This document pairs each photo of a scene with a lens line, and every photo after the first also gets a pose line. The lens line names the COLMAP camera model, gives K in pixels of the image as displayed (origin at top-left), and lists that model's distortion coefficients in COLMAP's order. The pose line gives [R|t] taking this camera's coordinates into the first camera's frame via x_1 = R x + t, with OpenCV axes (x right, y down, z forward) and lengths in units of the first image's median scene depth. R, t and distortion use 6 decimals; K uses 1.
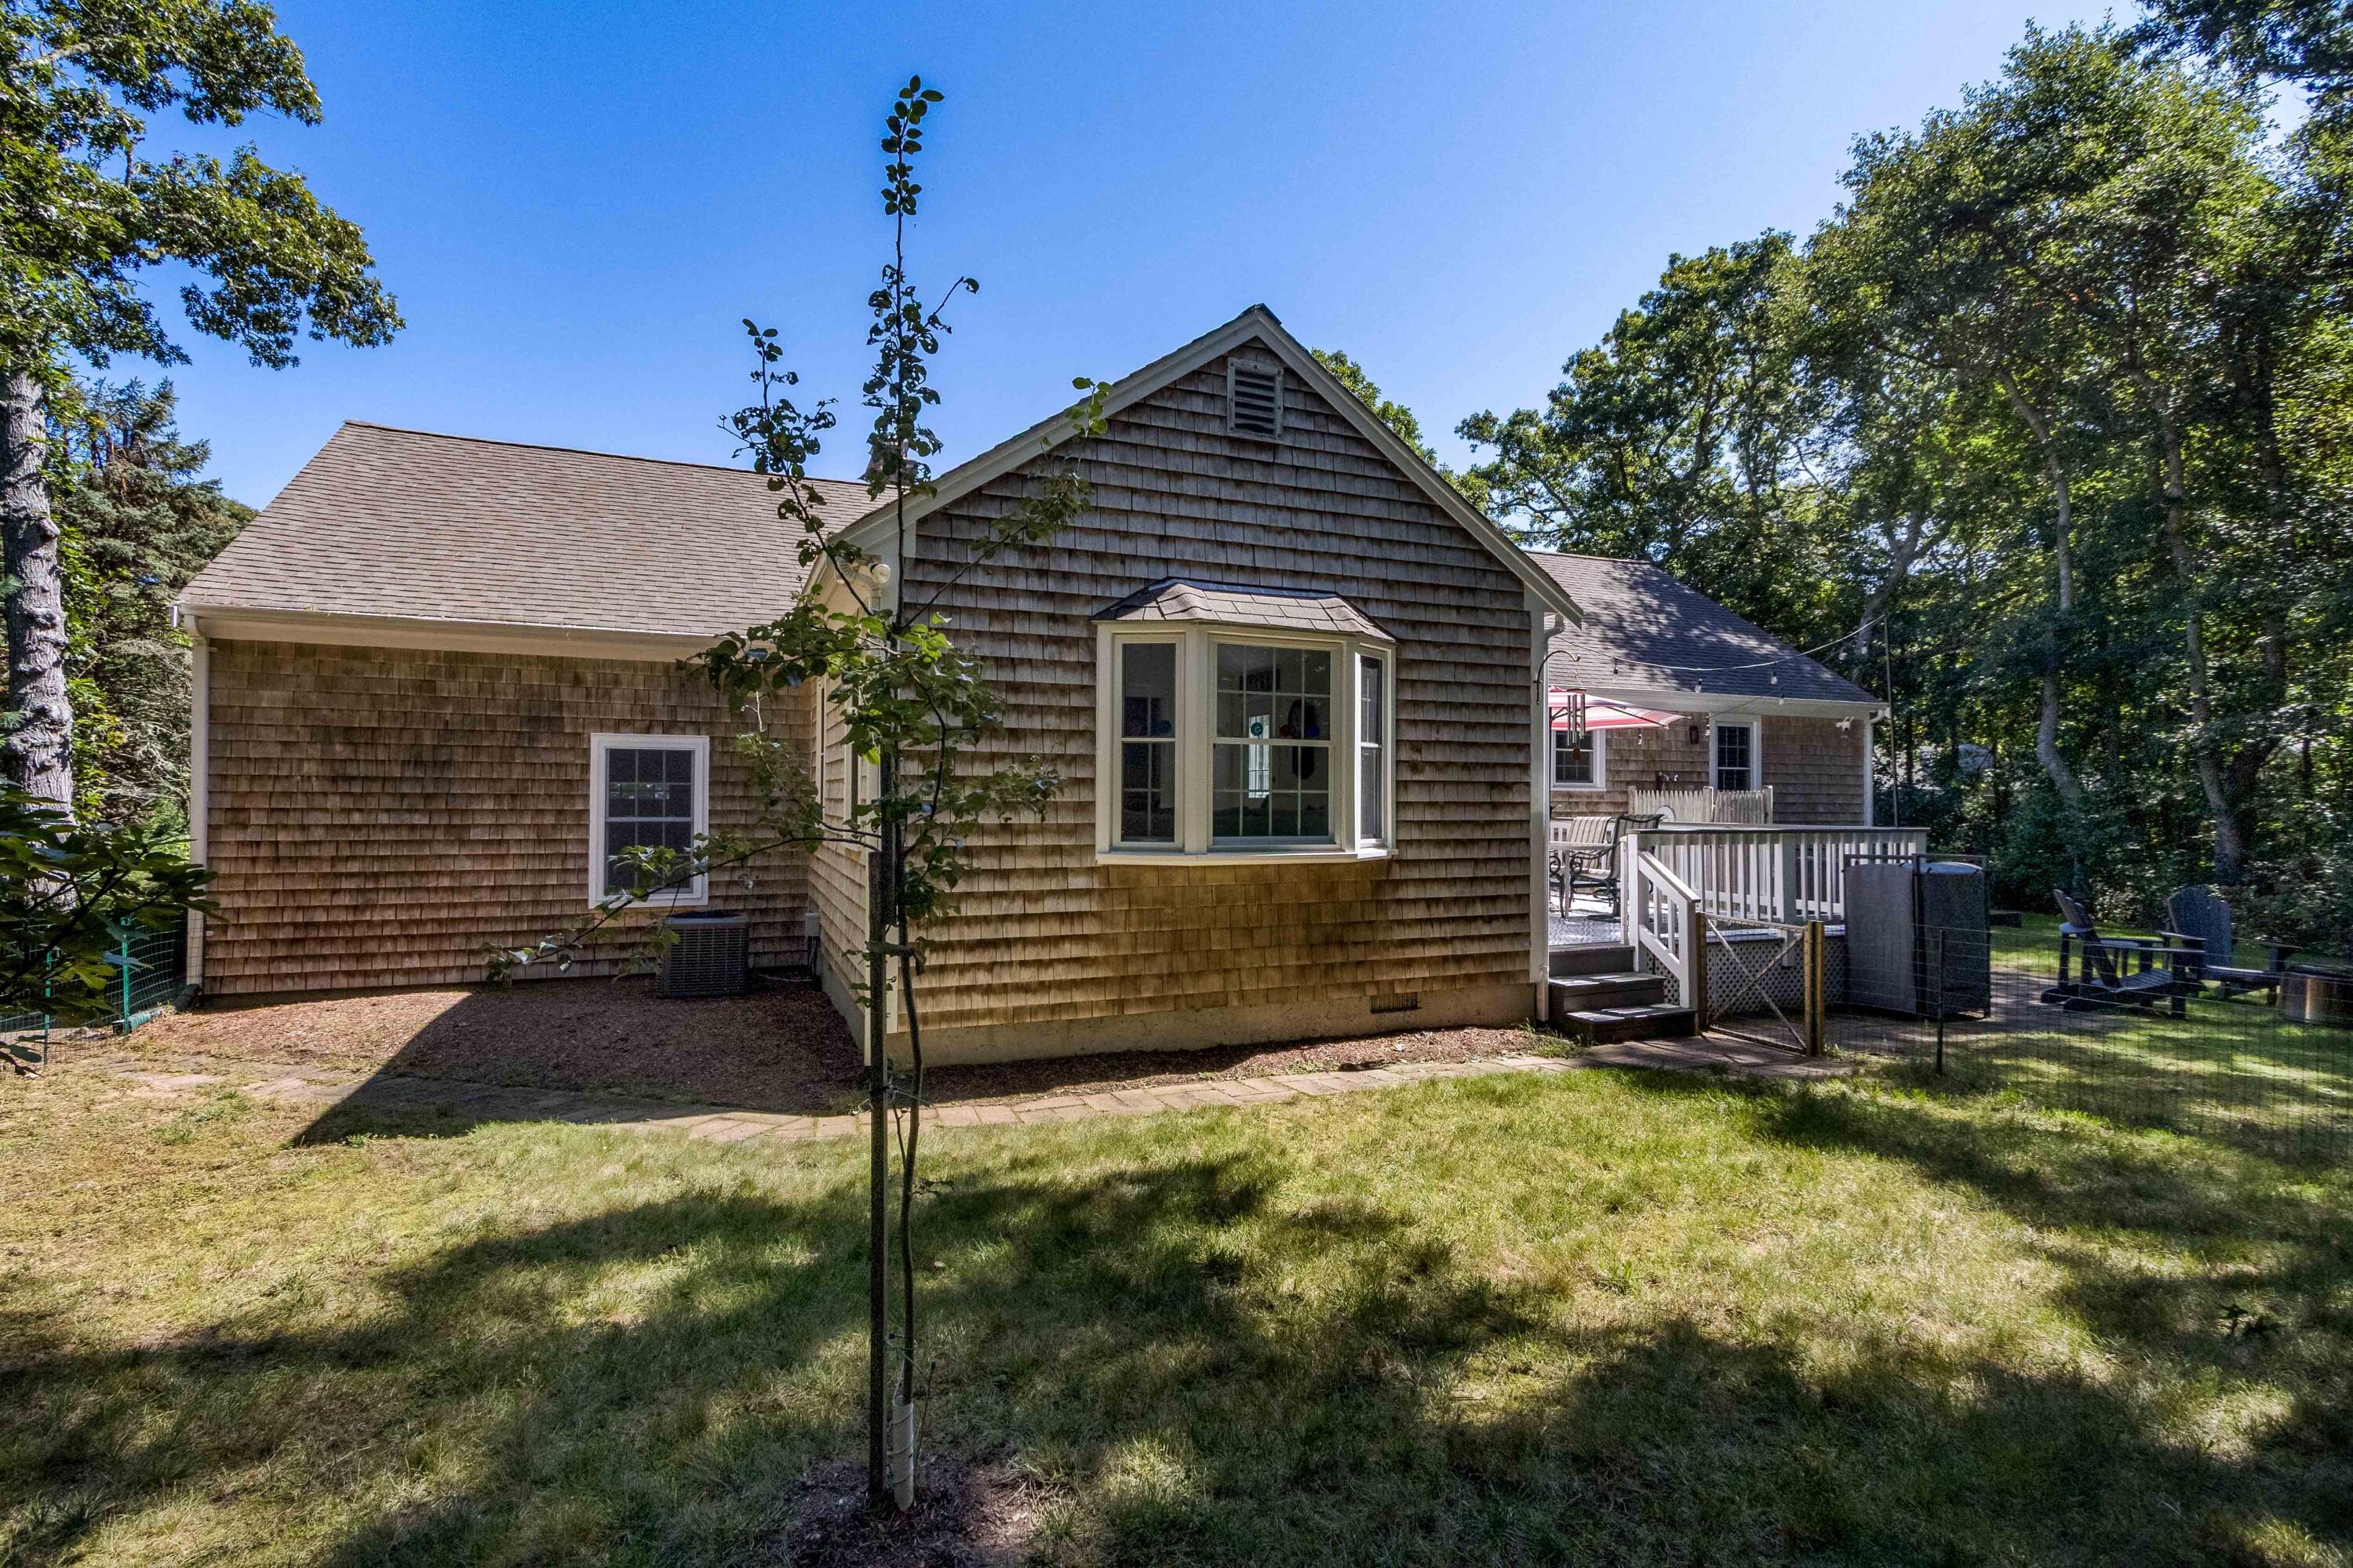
lens RADIAL K [[1120.2, 0, 1086.7], [0, 1120.2, 800.5], [0, 0, 1]] dist [0.015952, -0.004381]
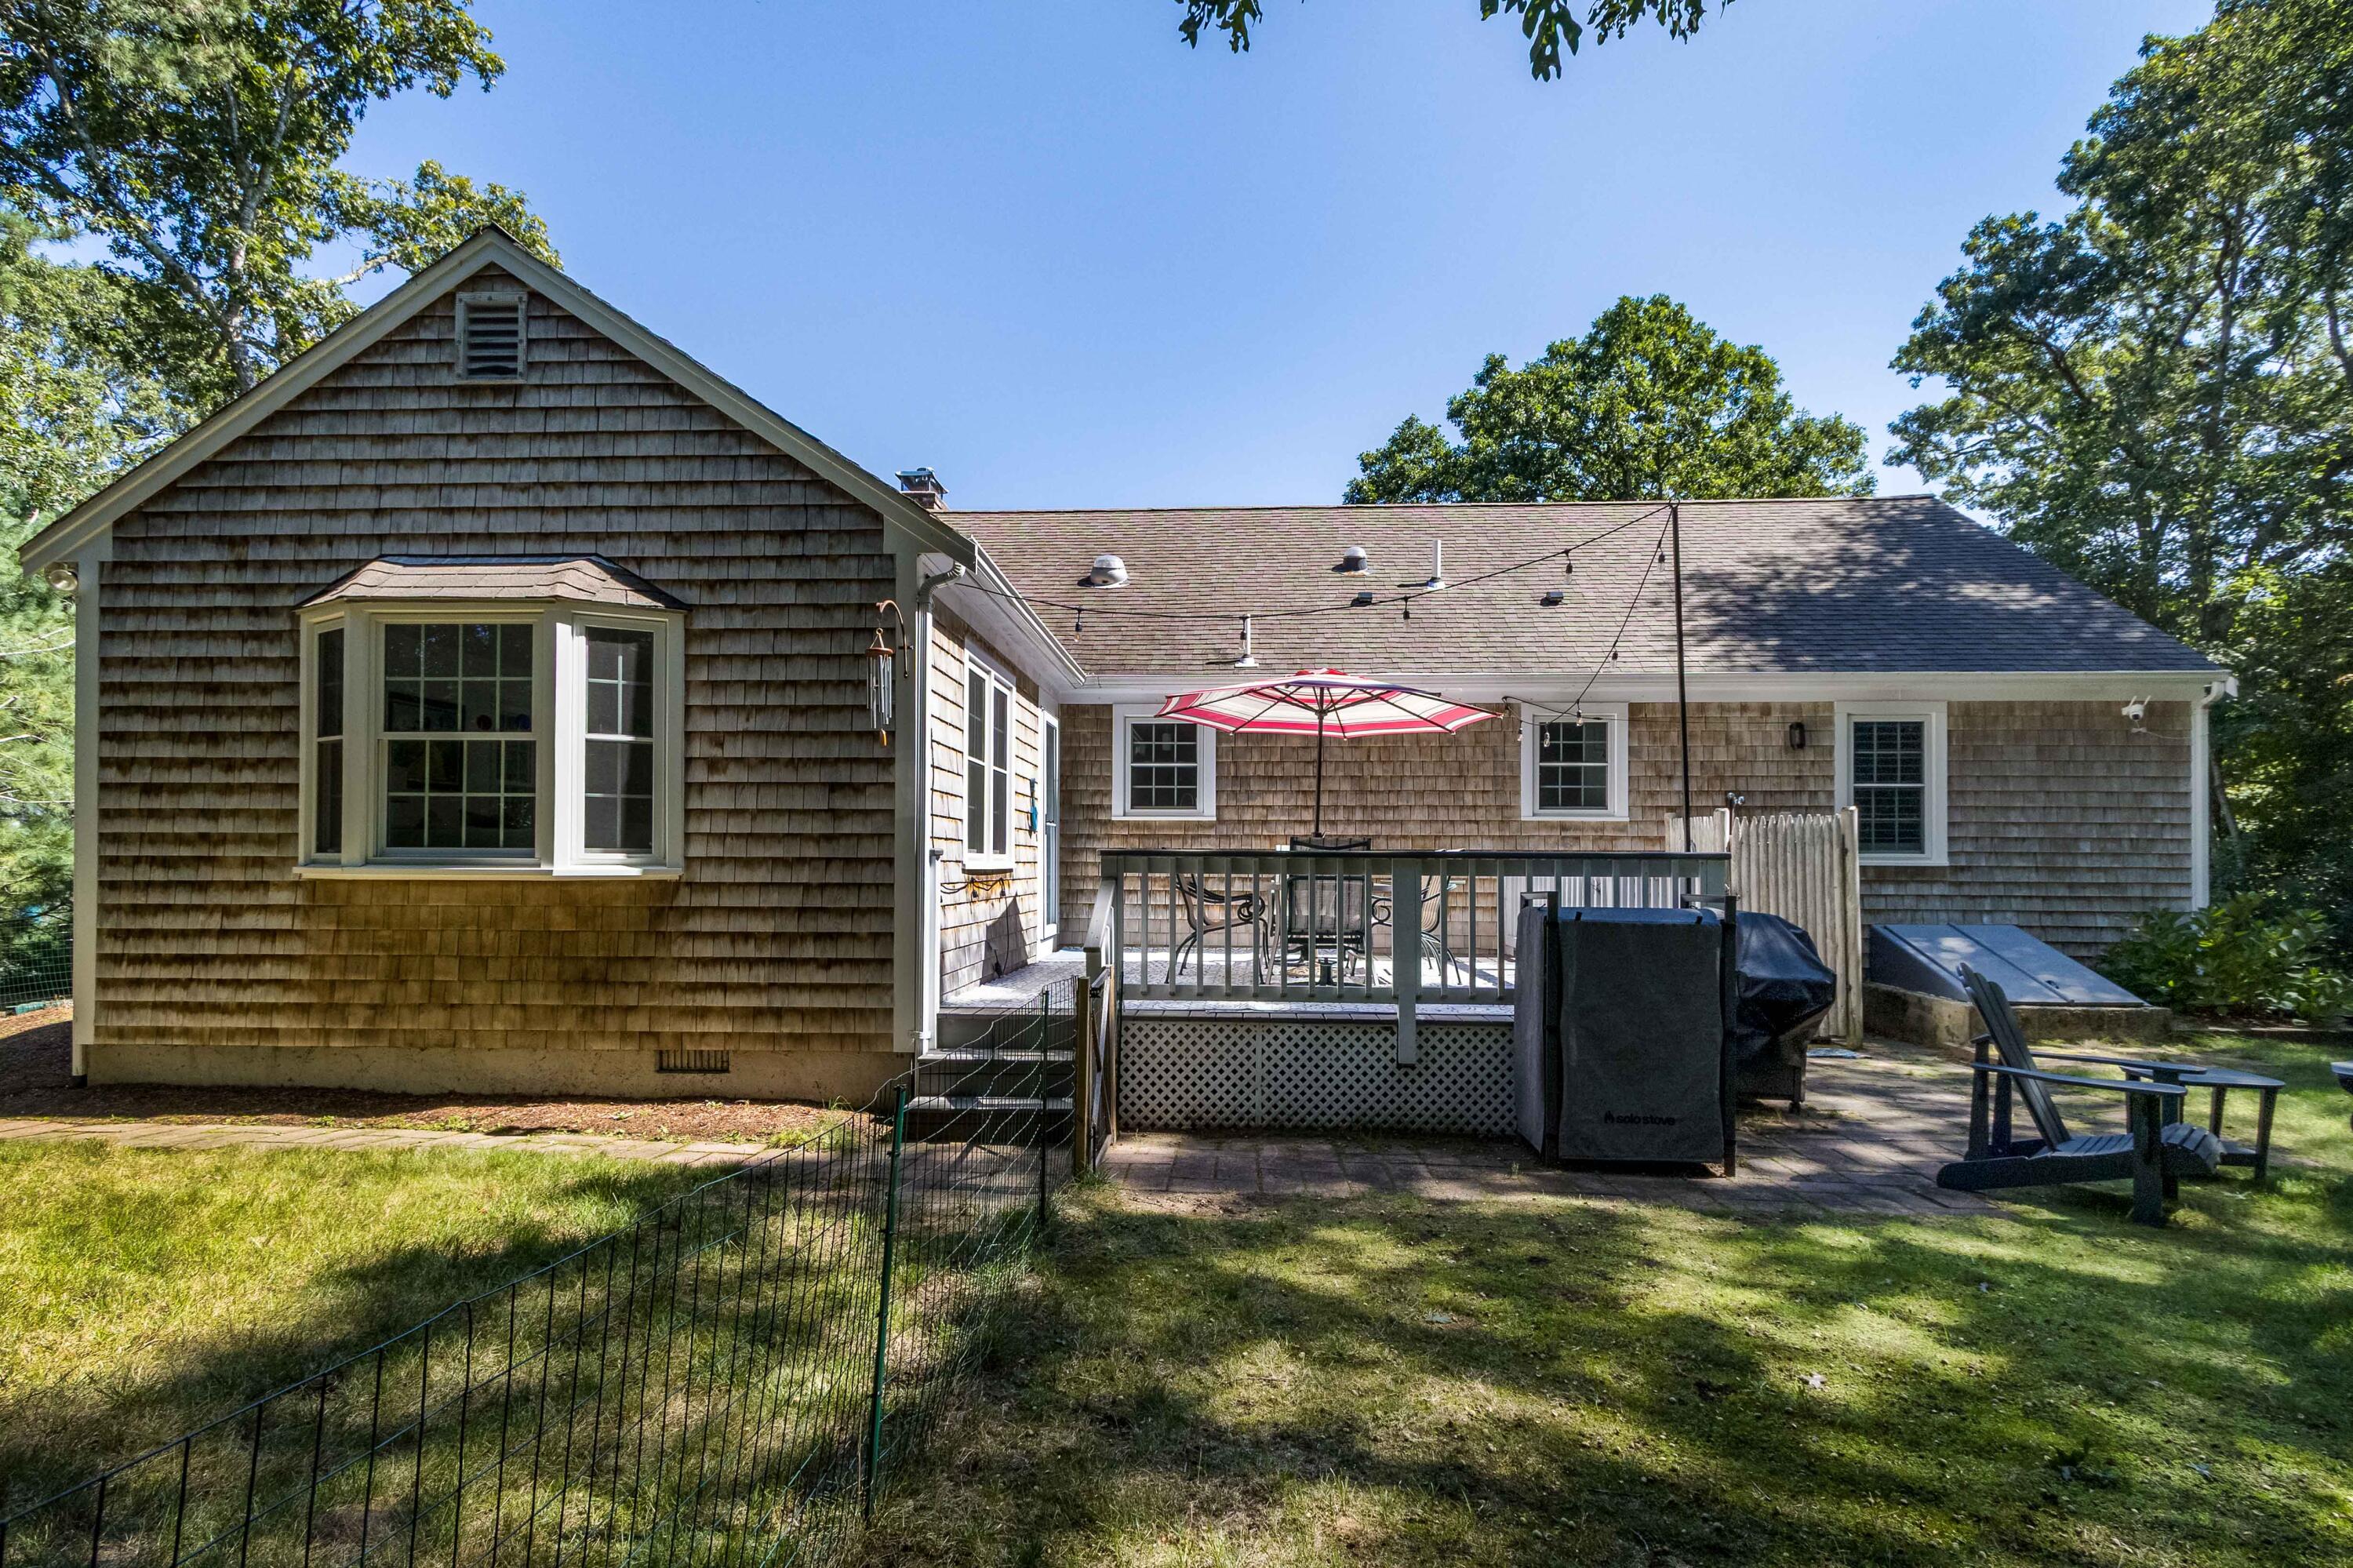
lens RADIAL K [[1120.4, 0, 1140.2], [0, 1120.4, 866.4], [0, 0, 1]] dist [0.015952, -0.004381]
pose [[0.899067, -0.000187, -0.437811, 0.957965], [-0.002241, 0.999985, -0.005028, 0.047076], [0.437805, 0.005501, 0.899053, 0.443941]]
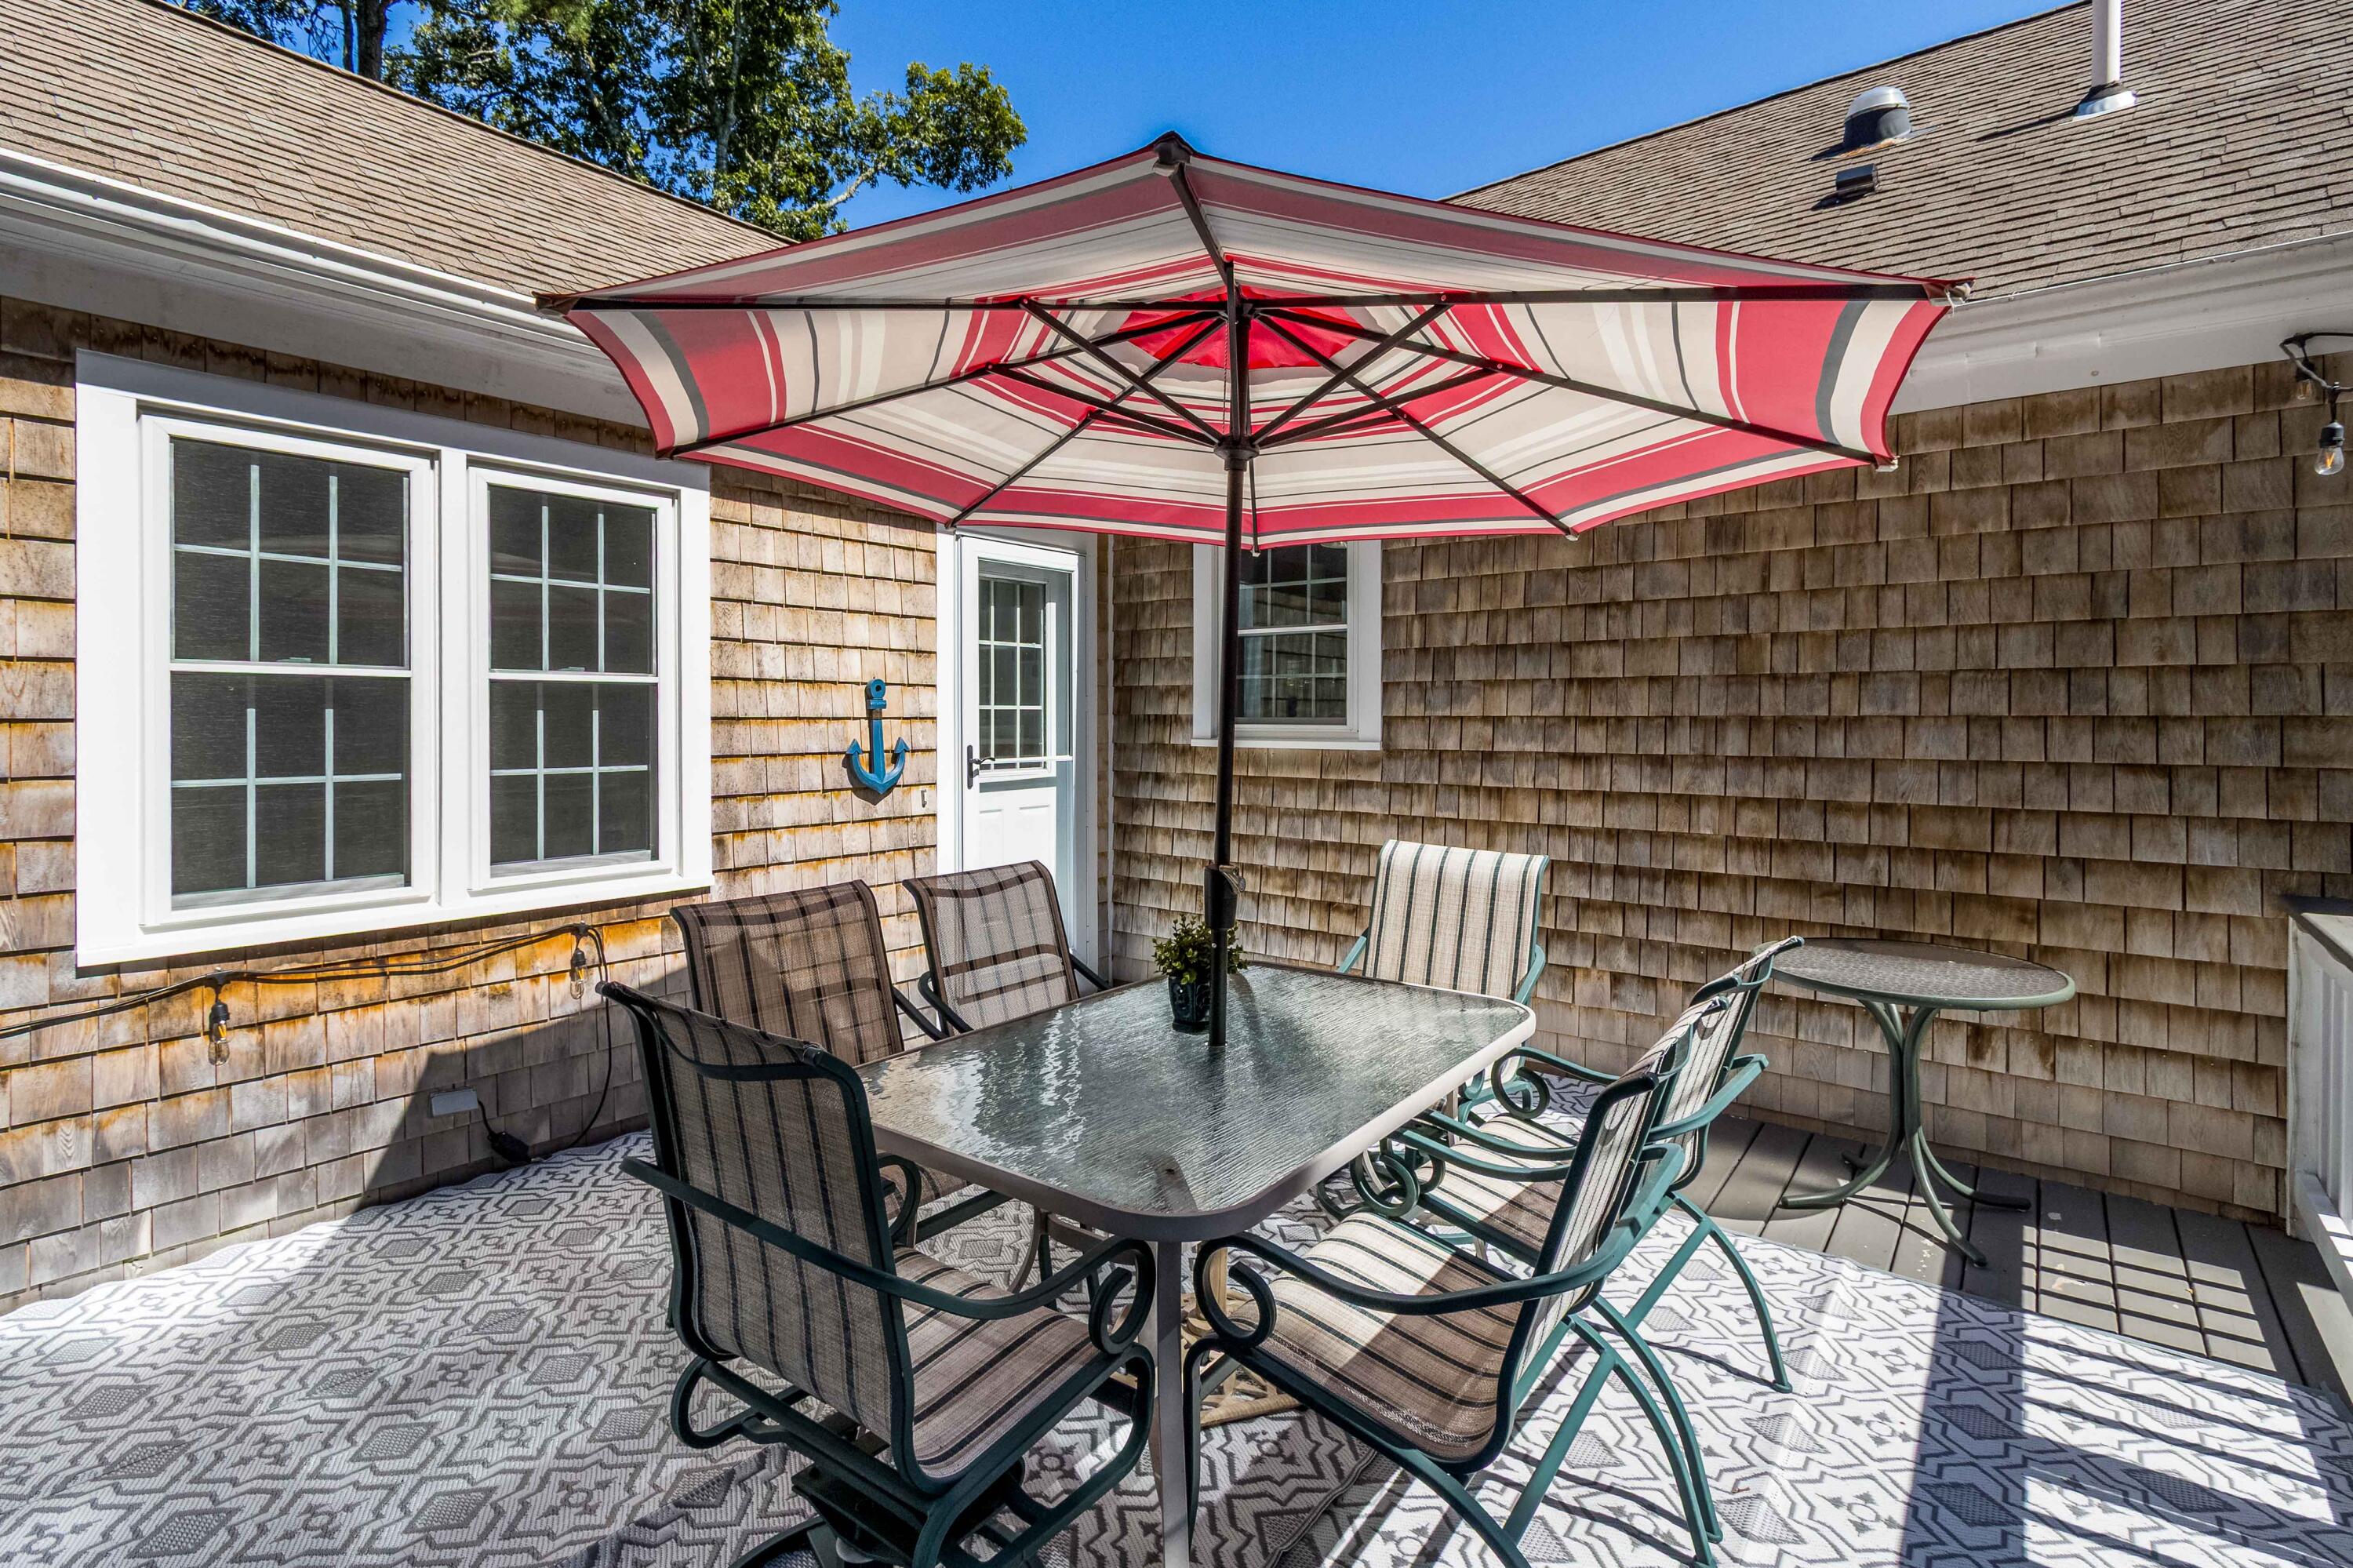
lens RADIAL K [[1120.4, 0, 1126.8], [0, 1120.4, 727.1], [0, 0, 1]] dist [0.015952, -0.004381]
pose [[0.503725, -0.000185, -0.863864, 0.894255], [-0.001691, 0.999998, -0.001200, -0.031030], [0.863862, 0.002066, 0.503724, 1.326979]]
